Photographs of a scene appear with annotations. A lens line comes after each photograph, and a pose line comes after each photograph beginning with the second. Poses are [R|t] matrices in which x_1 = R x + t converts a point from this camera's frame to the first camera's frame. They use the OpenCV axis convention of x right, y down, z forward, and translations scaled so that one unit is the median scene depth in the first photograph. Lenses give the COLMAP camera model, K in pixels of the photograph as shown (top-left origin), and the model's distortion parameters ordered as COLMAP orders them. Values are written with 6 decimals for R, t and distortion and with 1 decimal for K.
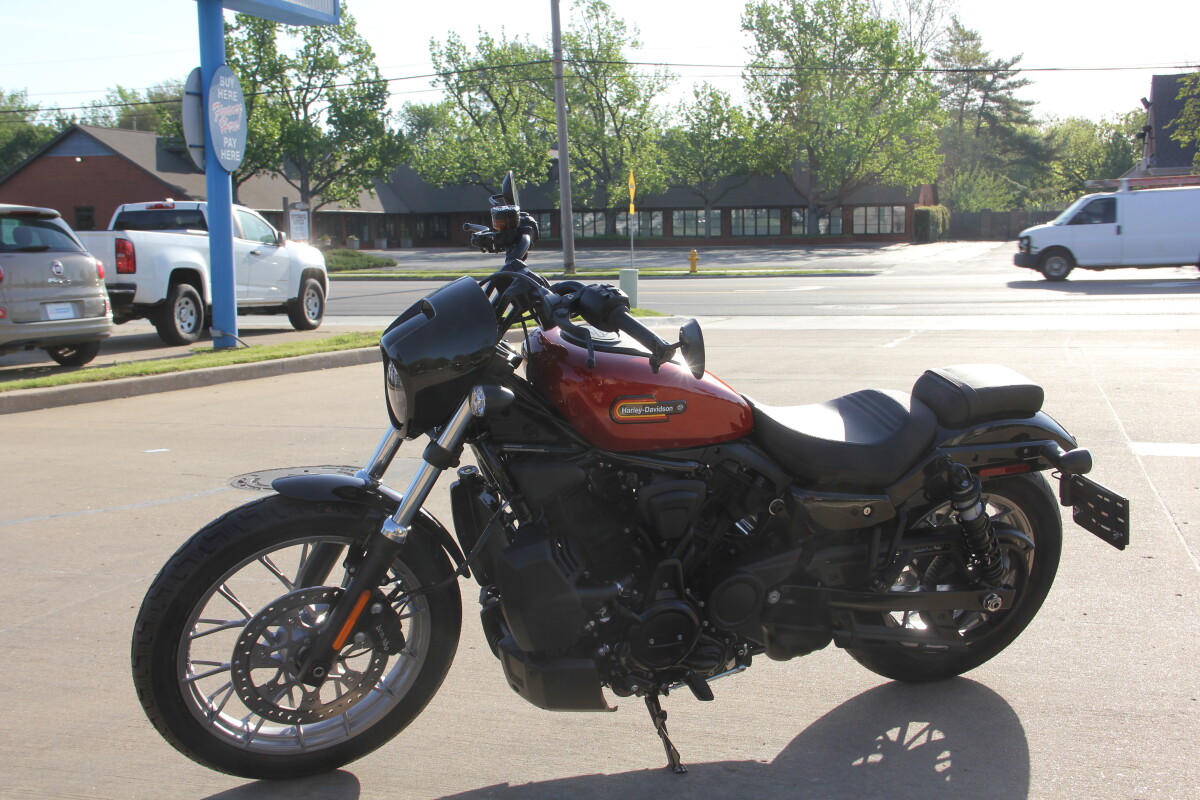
lens RADIAL K [[1474.8, 0, 600.0], [0, 1474.8, 400.0], [0, 0, 1]] dist [0.011014, 0.209478]
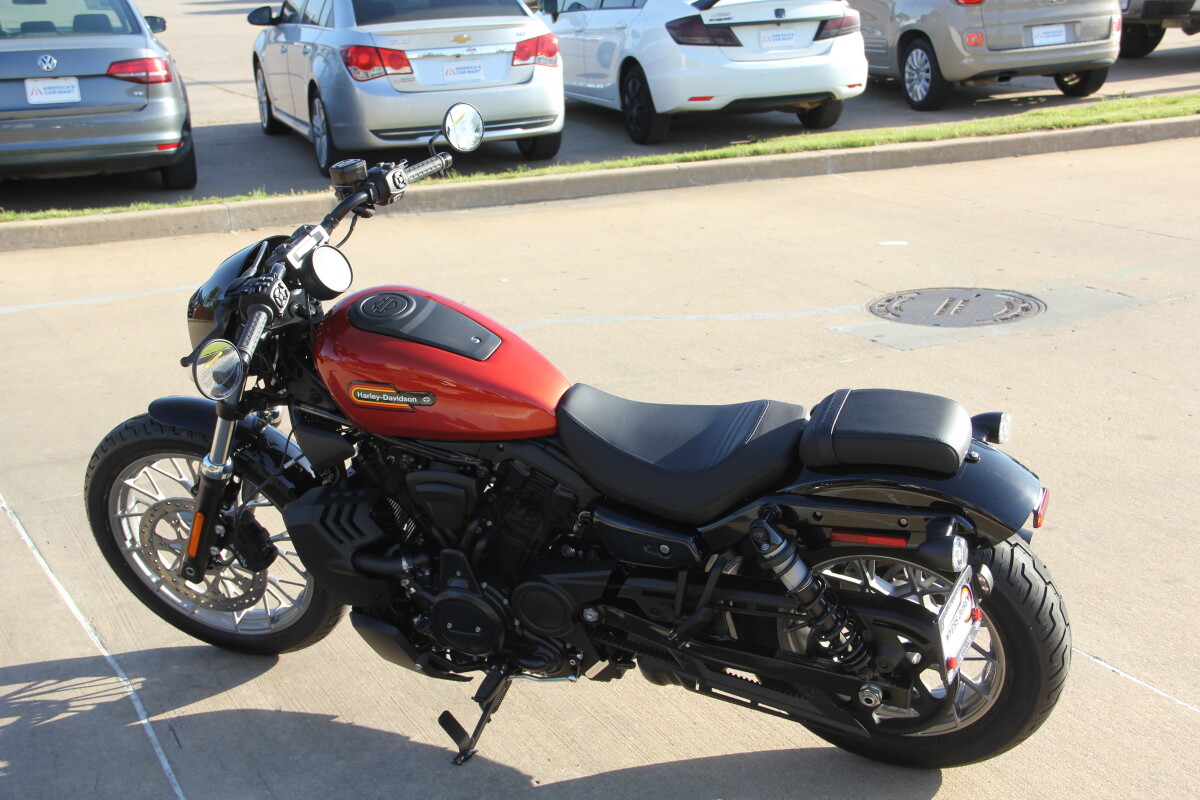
lens RADIAL K [[1761.7, 0, 600.0], [0, 1761.7, 400.0], [0, 0, 1]] dist [0.018308, 0.856994]
pose [[0.661811, 0.188842, -0.725497, 0.254165], [-0.040906, 0.975408, 0.216577, -0.065330], [0.748554, -0.113656, 0.653260, 0.095238]]
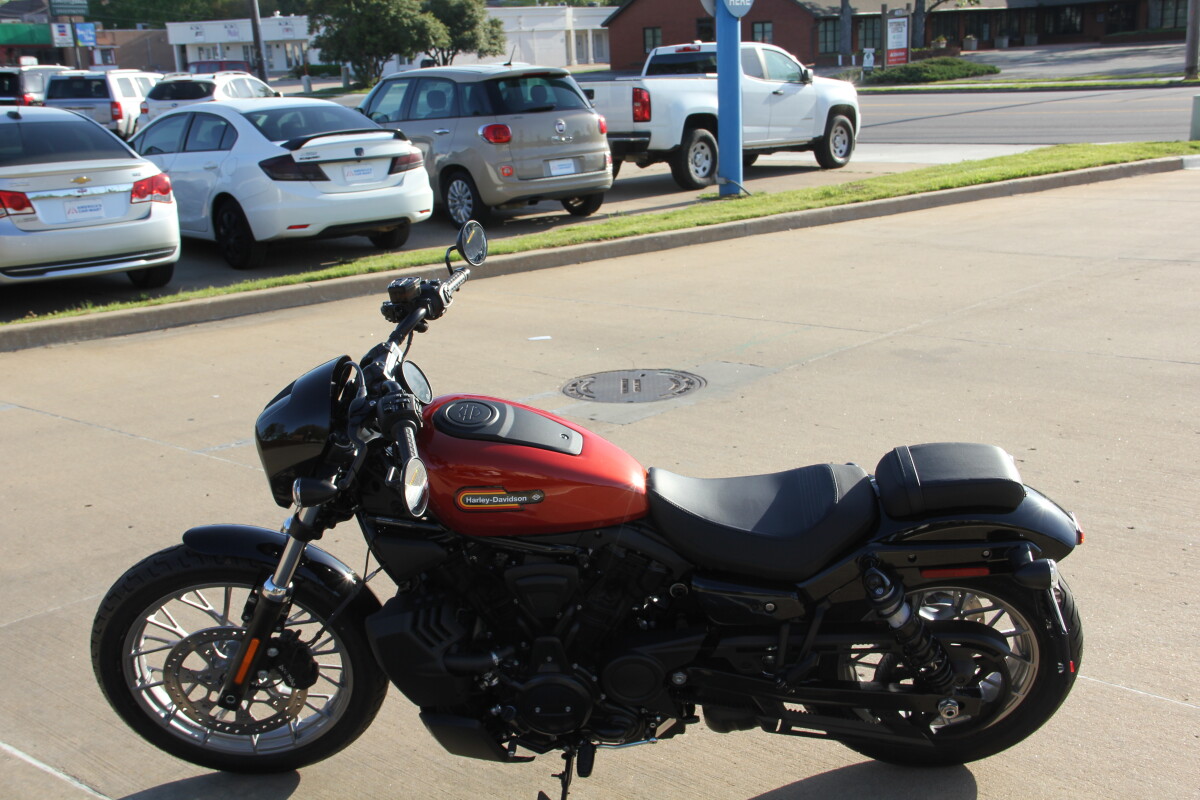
lens RADIAL K [[1474.8, 0, 600.0], [0, 1474.8, 400.0], [0, 0, 1]] dist [0.011014, 0.209478]
pose [[0.895000, 0.081489, -0.438559, 0.140952], [-0.014328, 0.987916, 0.154324, -0.057479], [0.445836, -0.131837, 0.885353, 0.041245]]
